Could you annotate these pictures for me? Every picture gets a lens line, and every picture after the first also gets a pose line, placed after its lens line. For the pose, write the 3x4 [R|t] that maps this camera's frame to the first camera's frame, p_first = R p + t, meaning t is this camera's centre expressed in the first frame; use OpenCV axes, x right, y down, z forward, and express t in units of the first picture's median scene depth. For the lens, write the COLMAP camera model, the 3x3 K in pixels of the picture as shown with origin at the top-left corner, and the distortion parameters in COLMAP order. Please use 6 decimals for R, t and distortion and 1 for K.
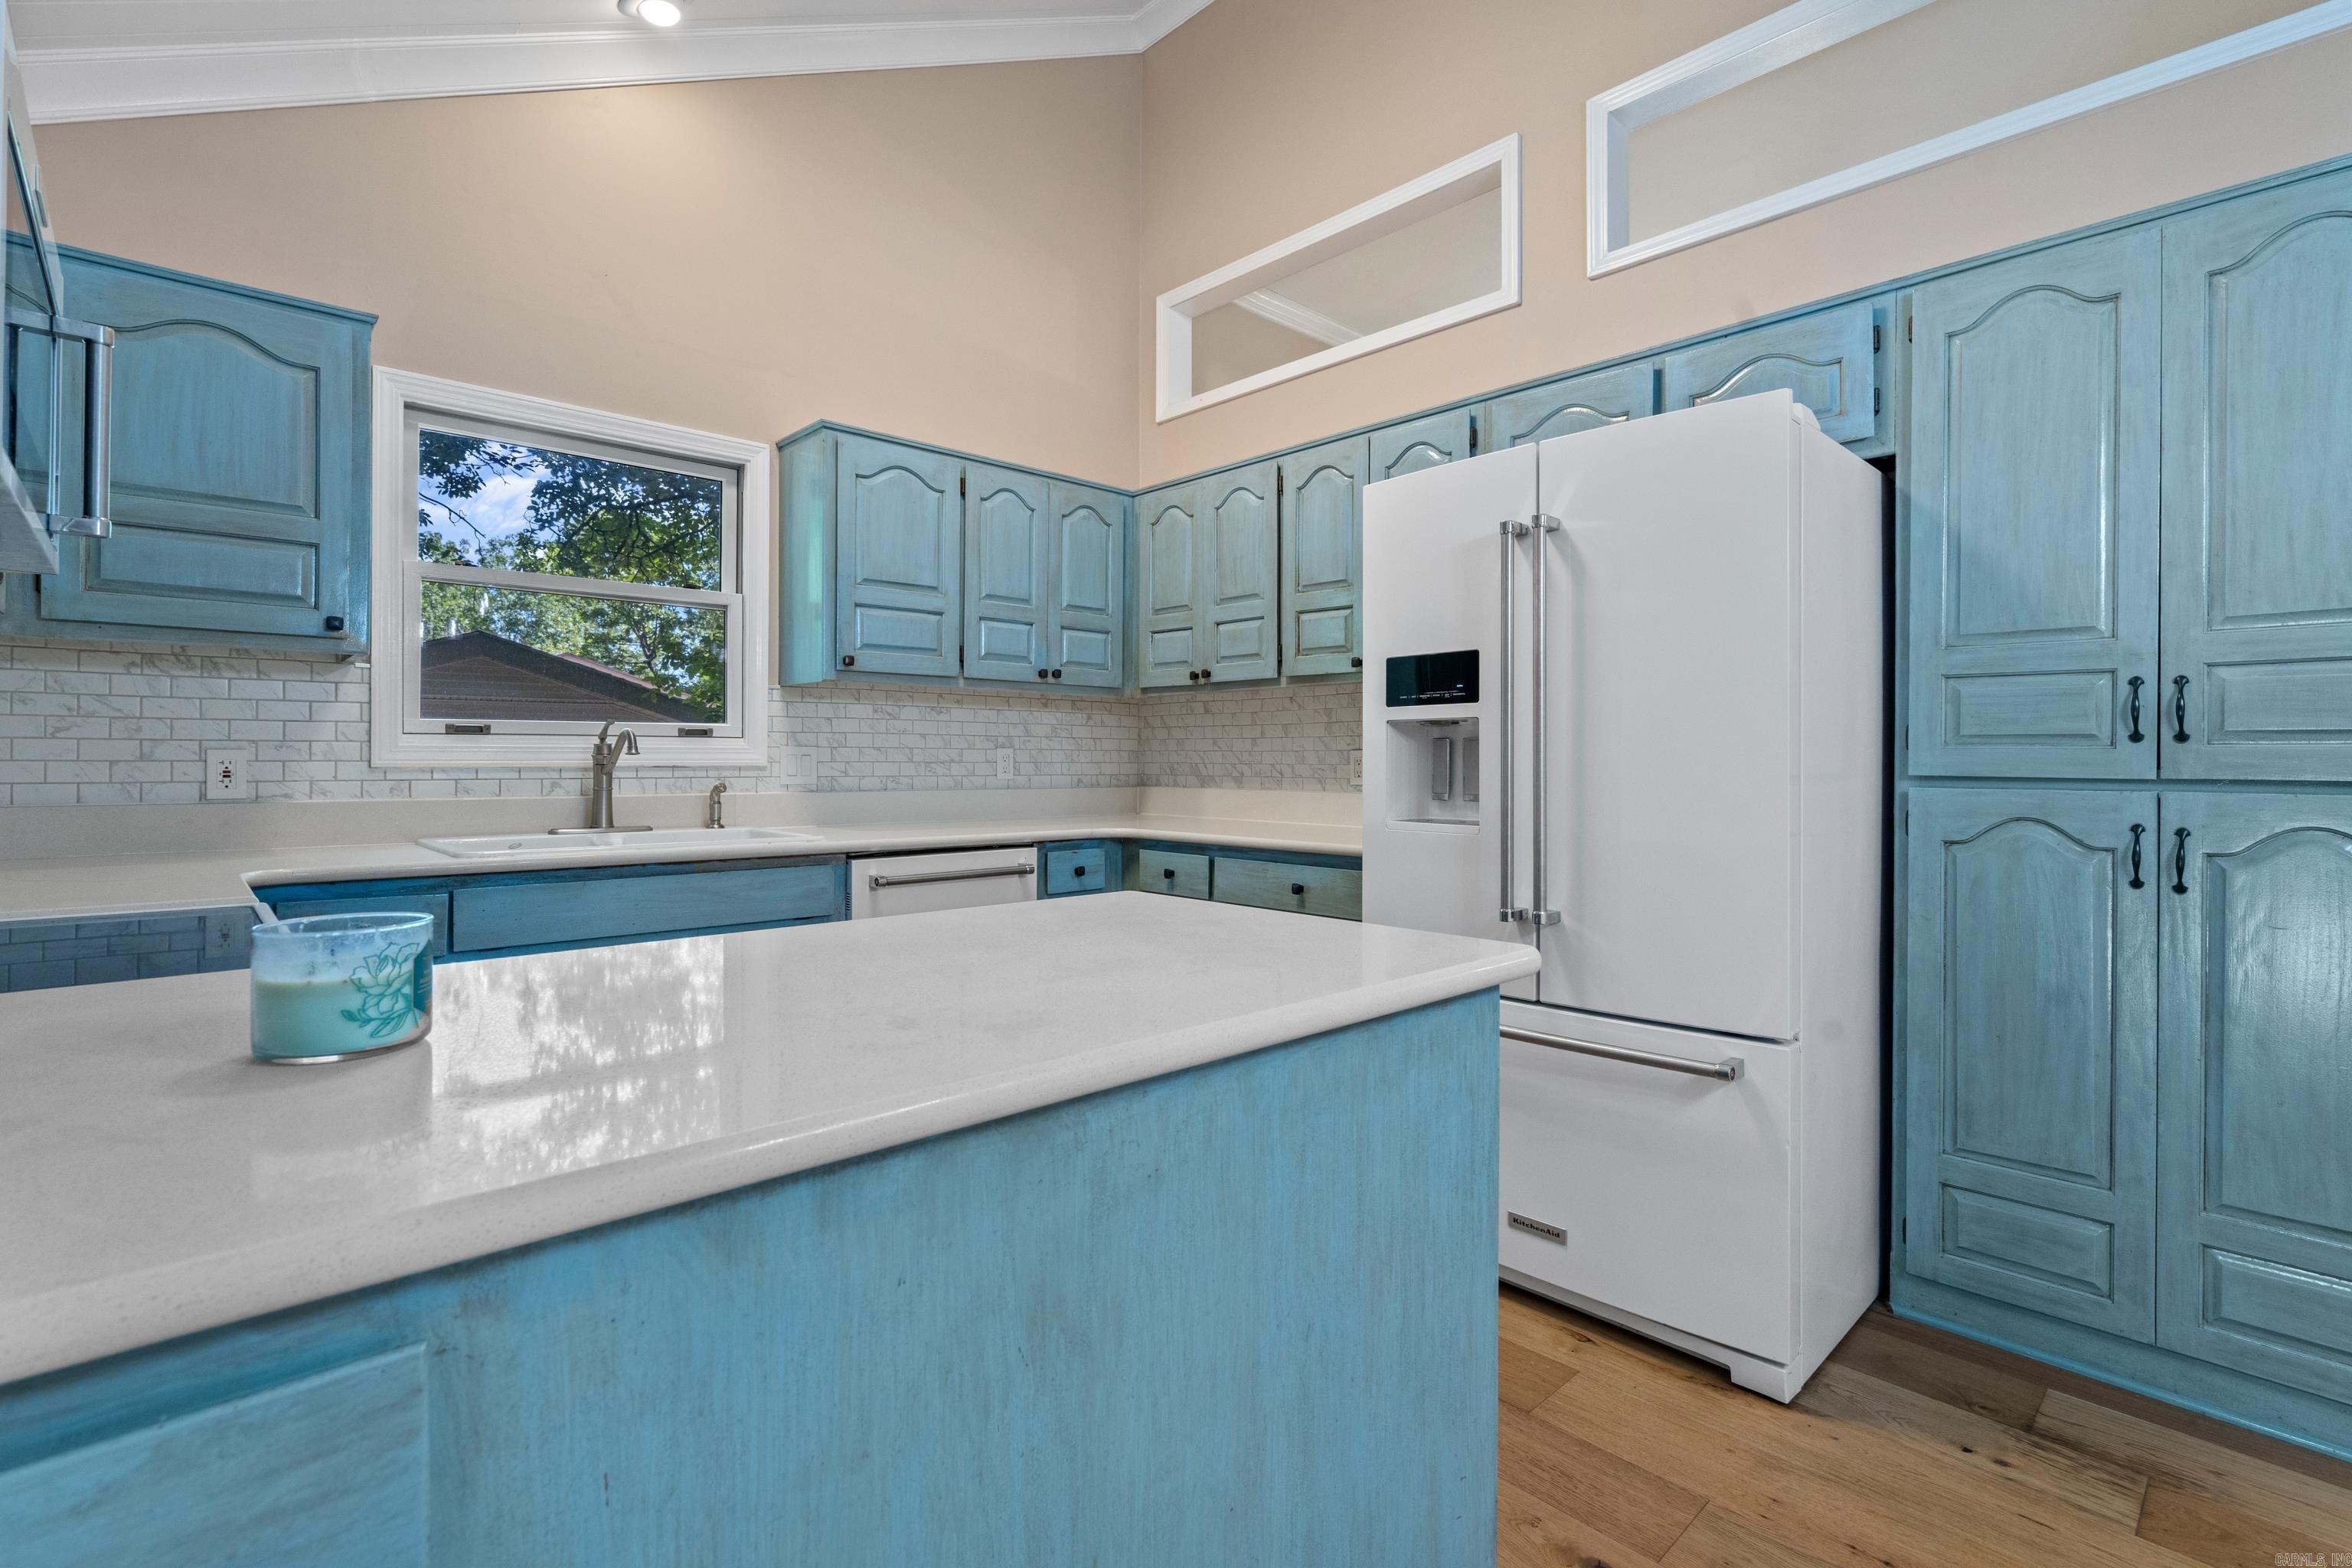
lens RADIAL K [[1071.7, 0, 1169.9], [0, 1071.7, 761.1], [0, 0, 1]] dist [-0.001559, 0.001497]
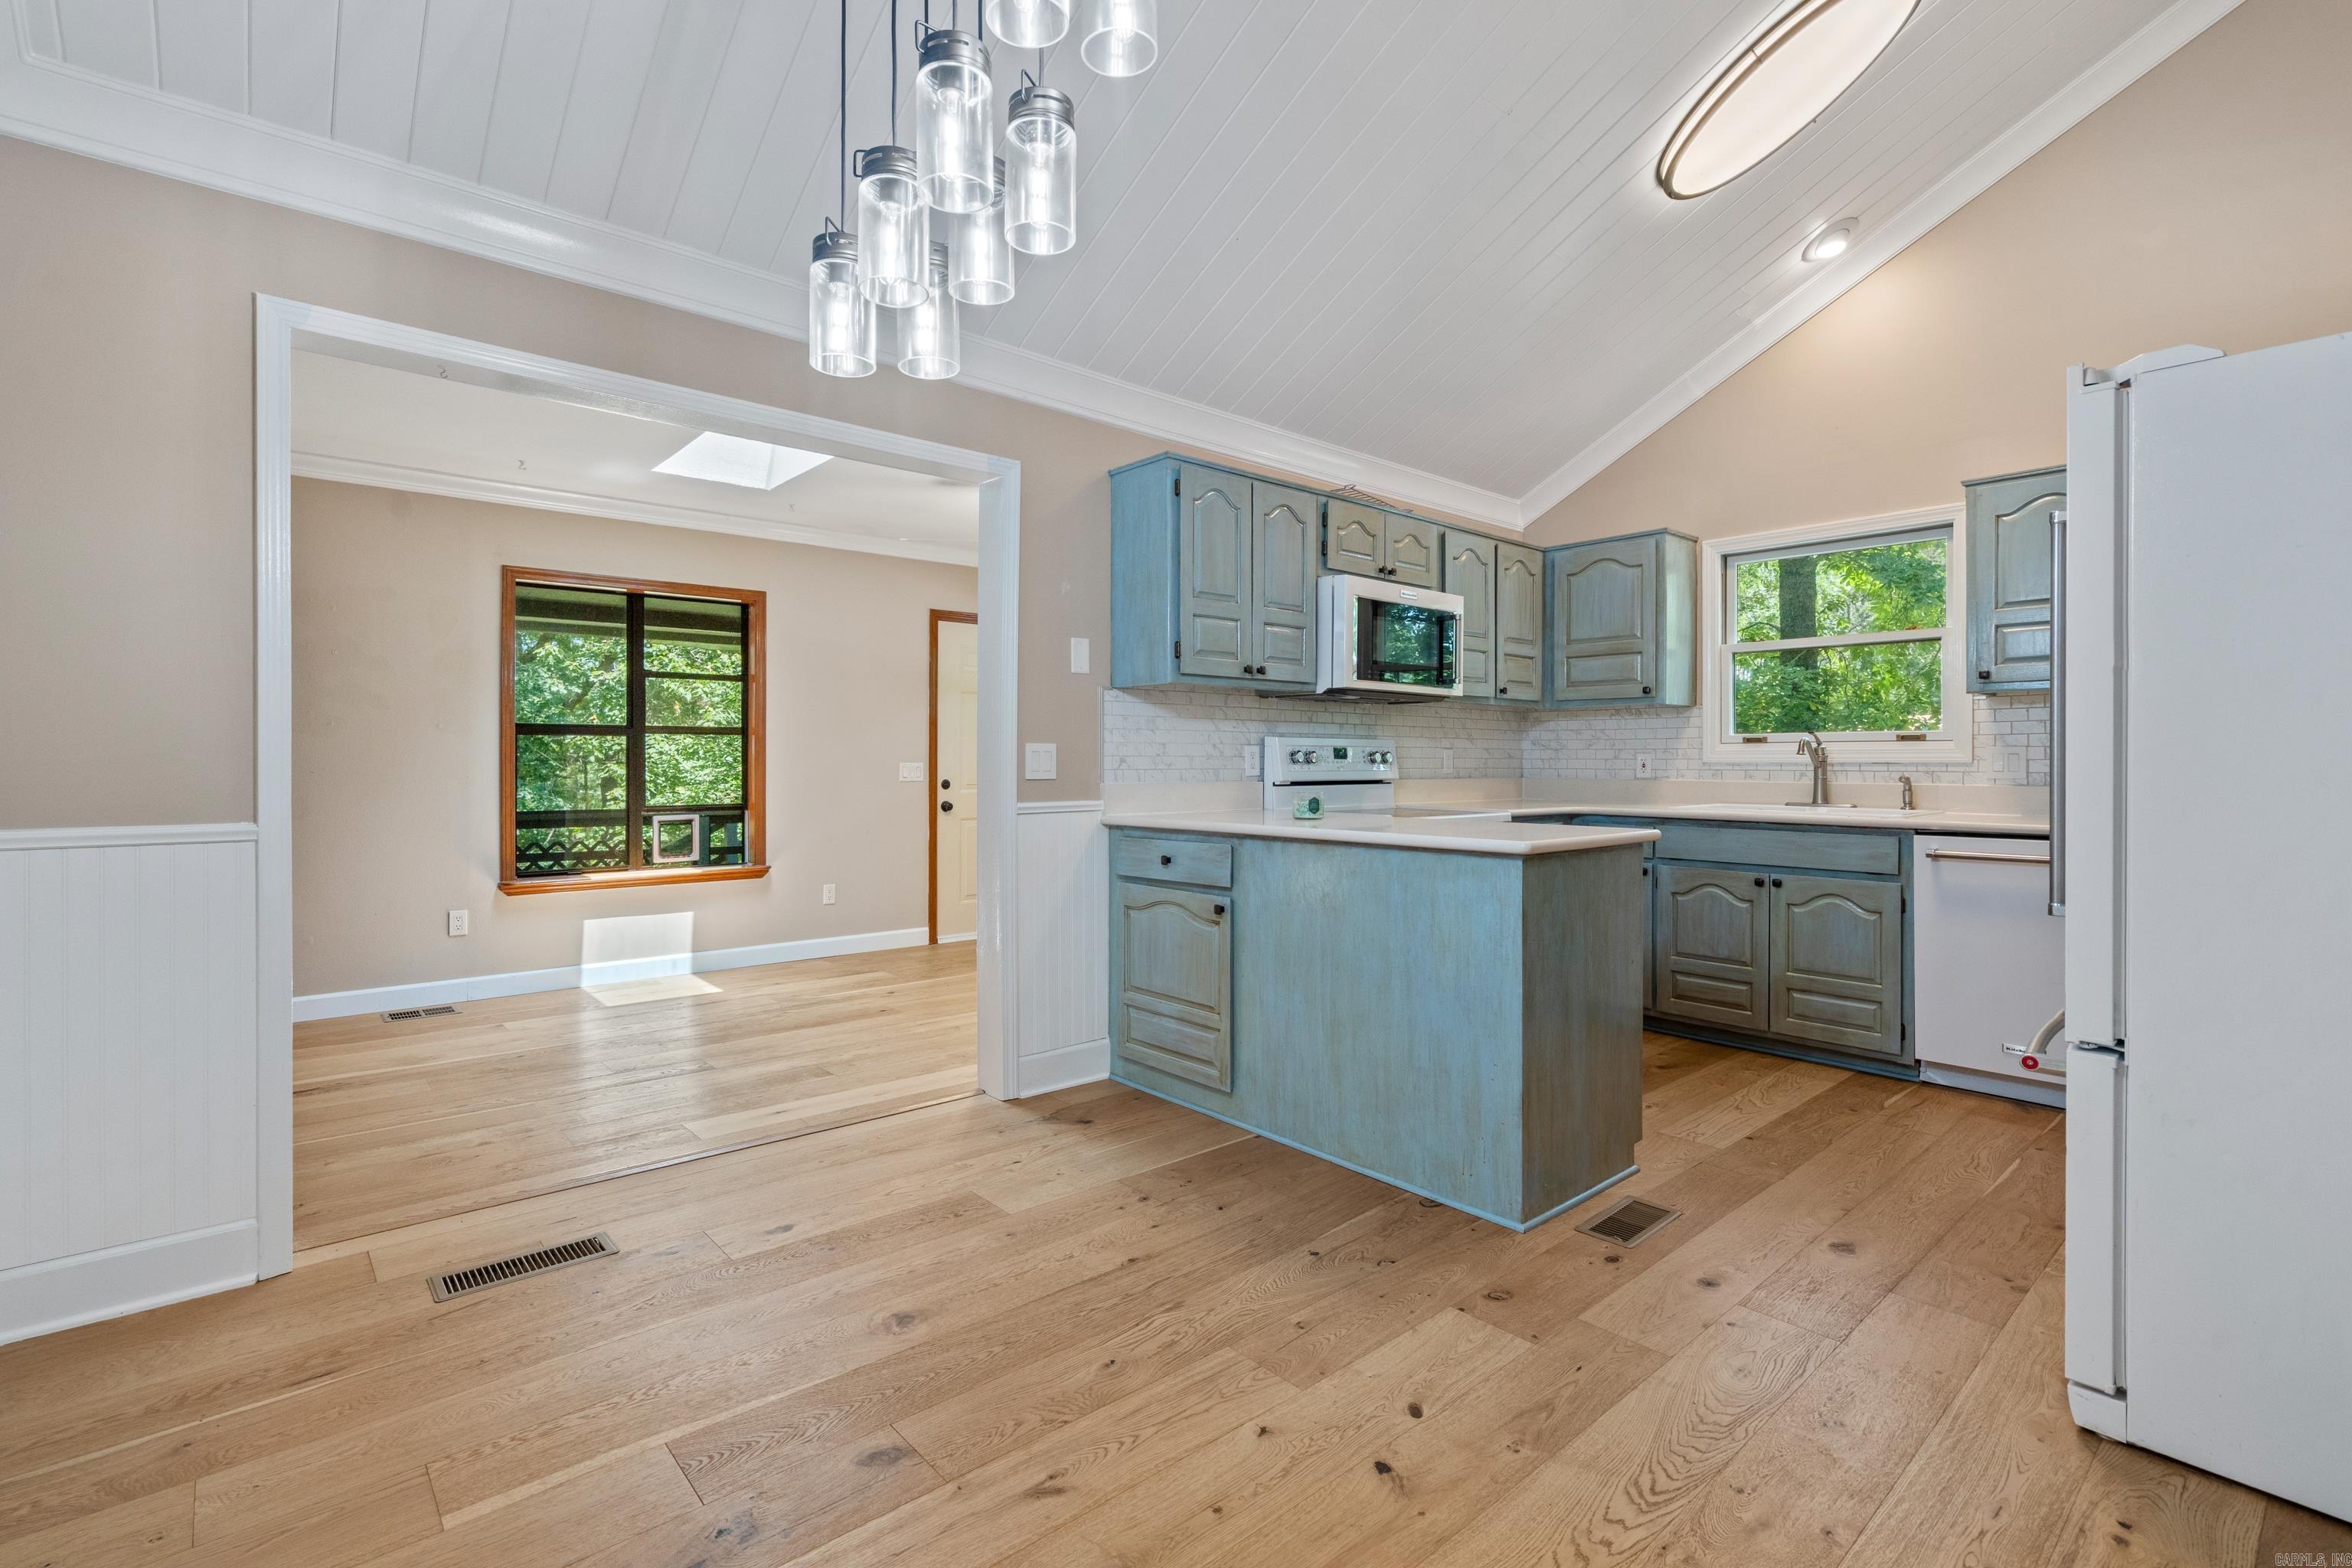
lens RADIAL K [[1071.7, 0, 1169.5], [0, 1071.7, 763.7], [0, 0, 1]] dist [-0.001559, 0.001497]
pose [[-0.031602, 0.001323, -0.999500, 1.380204], [-0.001720, 0.999998, 0.001379, 0.008102], [0.999499, 0.001763, -0.031600, 0.194937]]
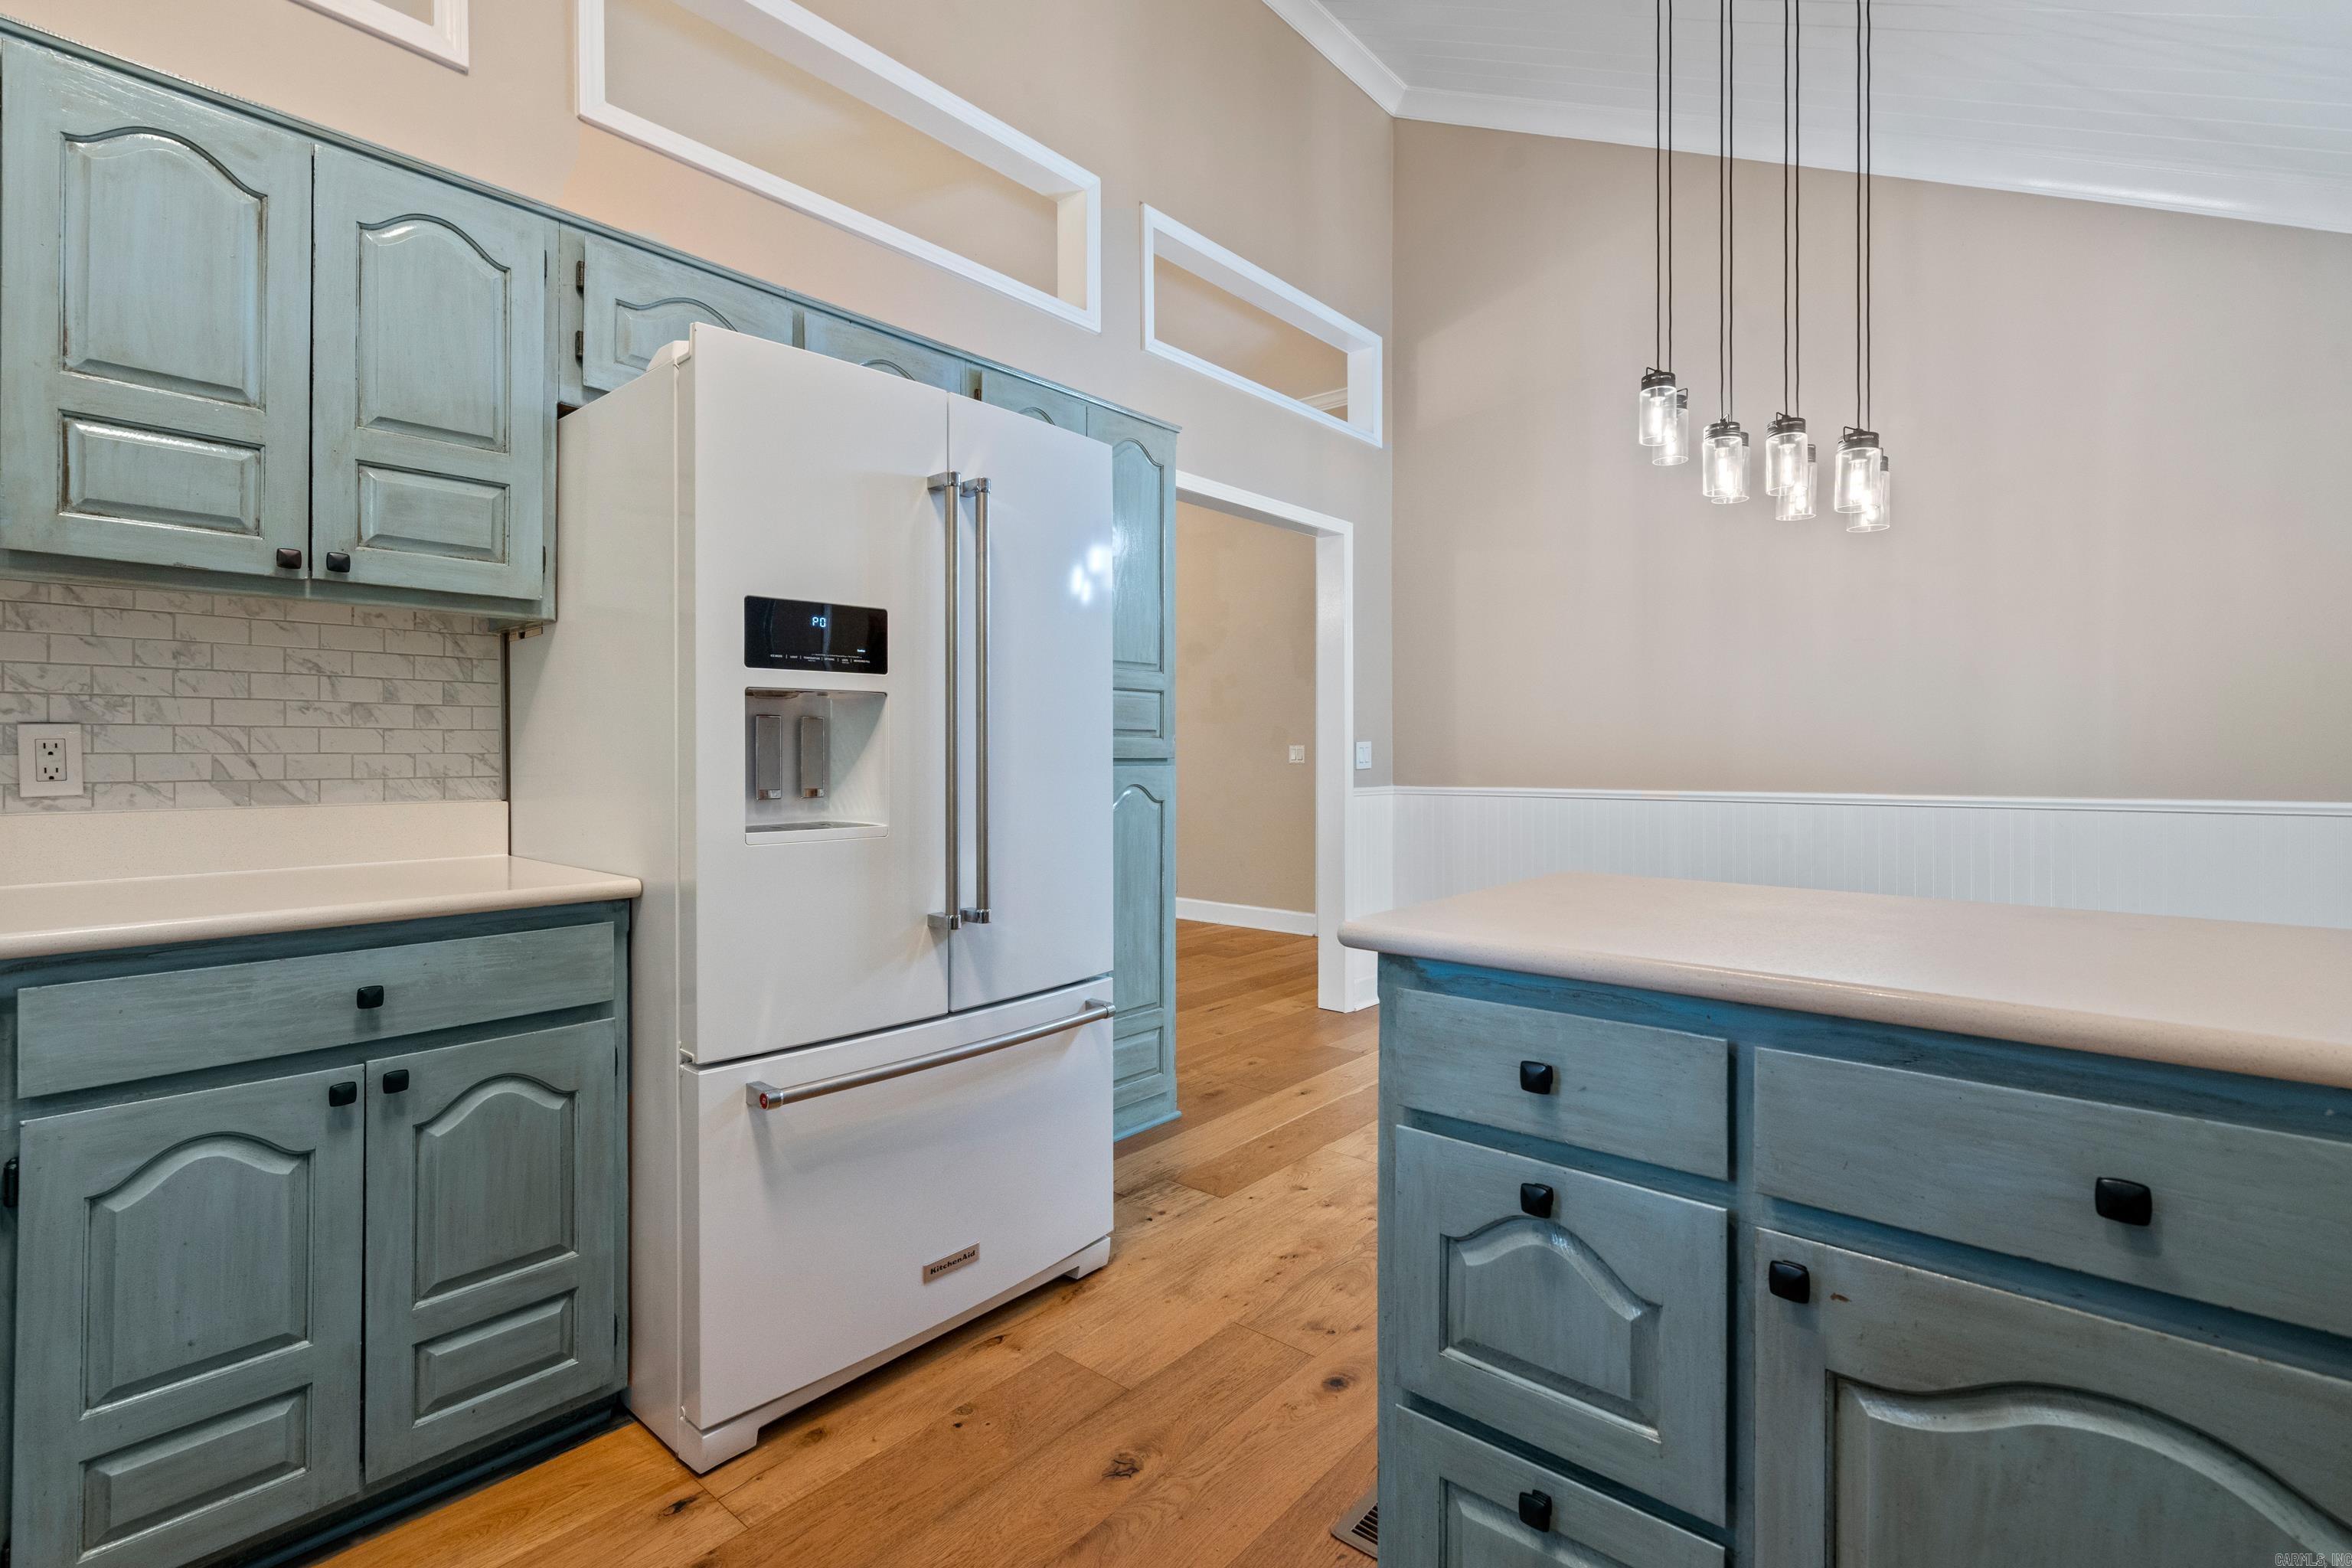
lens RADIAL K [[1071.7, 0, 1173.1], [0, 1071.7, 763.2], [0, 0, 1]] dist [-0.001559, 0.001497]
pose [[-0.096737, -0.012406, 0.995233, -0.583142], [0.003789, 0.999910, 0.012832, 0.003748], [-0.995303, 0.005012, -0.096681, 0.919708]]
